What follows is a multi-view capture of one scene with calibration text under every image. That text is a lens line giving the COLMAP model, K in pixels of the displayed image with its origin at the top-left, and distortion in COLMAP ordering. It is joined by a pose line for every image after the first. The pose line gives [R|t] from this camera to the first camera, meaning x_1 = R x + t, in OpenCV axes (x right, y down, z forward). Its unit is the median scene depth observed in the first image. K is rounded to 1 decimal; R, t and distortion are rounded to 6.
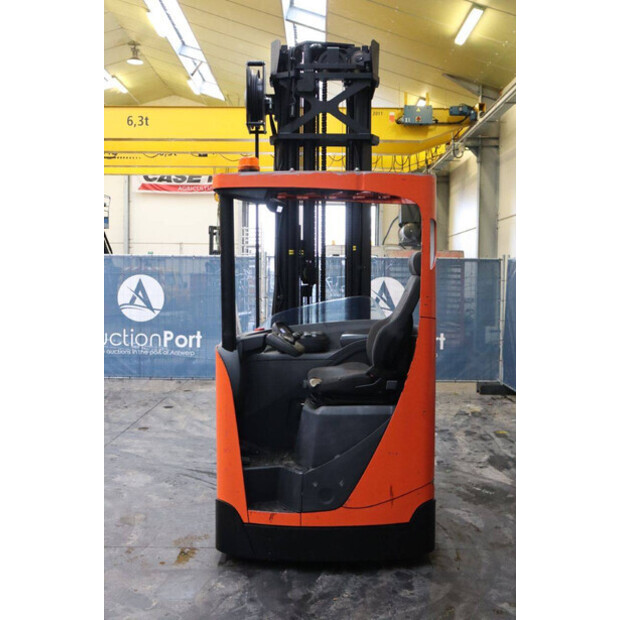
lens RADIAL K [[780.7, 0, 309.6], [0, 780.7, 308.5], [0, 0, 1]] dist [-0.010191, 0.000000]
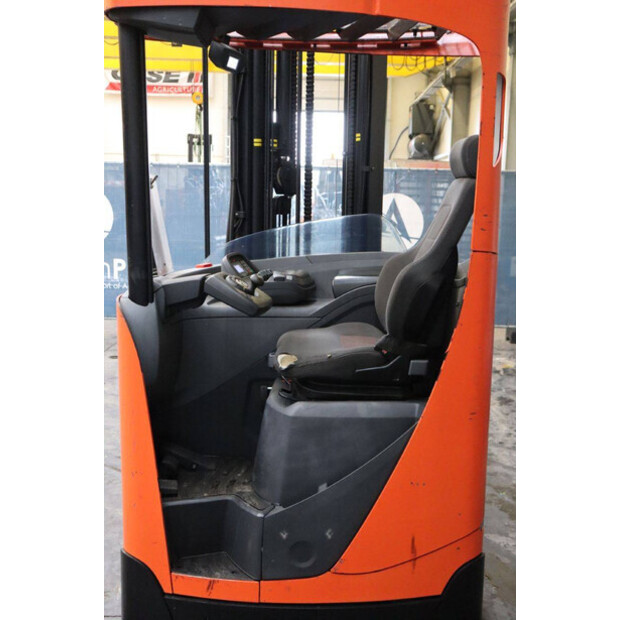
lens RADIAL K [[793.4, 0, 309.1], [0, 793.4, 315.2], [0, 0, 1]] dist [0.040788, 0.000000]
pose [[0.999911, 0.013268, 0.001464, 0.021435], [-0.013349, 0.994500, 0.103886, -0.001043], [-0.000078, -0.103896, 0.994588, 0.396910]]
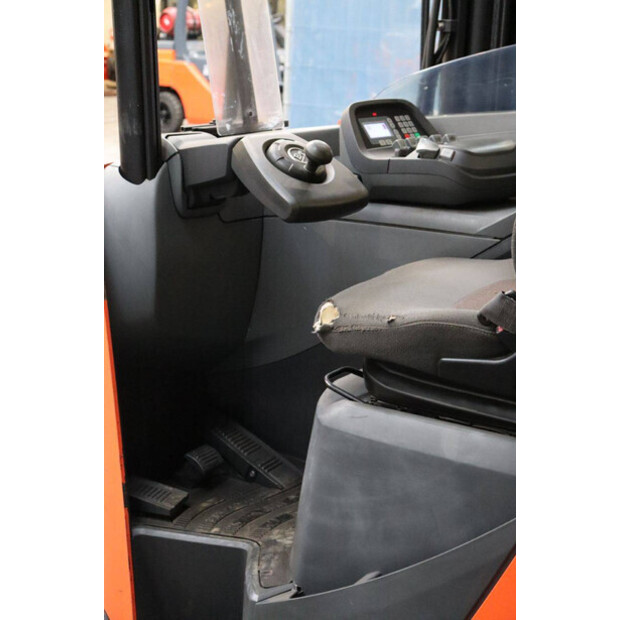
lens RADIAL K [[1120.3, 0, 310.3], [0, 1120.3, 306.9], [0, 0, 1]] dist [0.206434, 0.000000]
pose [[0.833302, 0.156562, -0.530185, 0.215345], [-0.044215, 0.974862, 0.218380, -0.001150], [0.551047, -0.158534, 0.819277, 0.622358]]
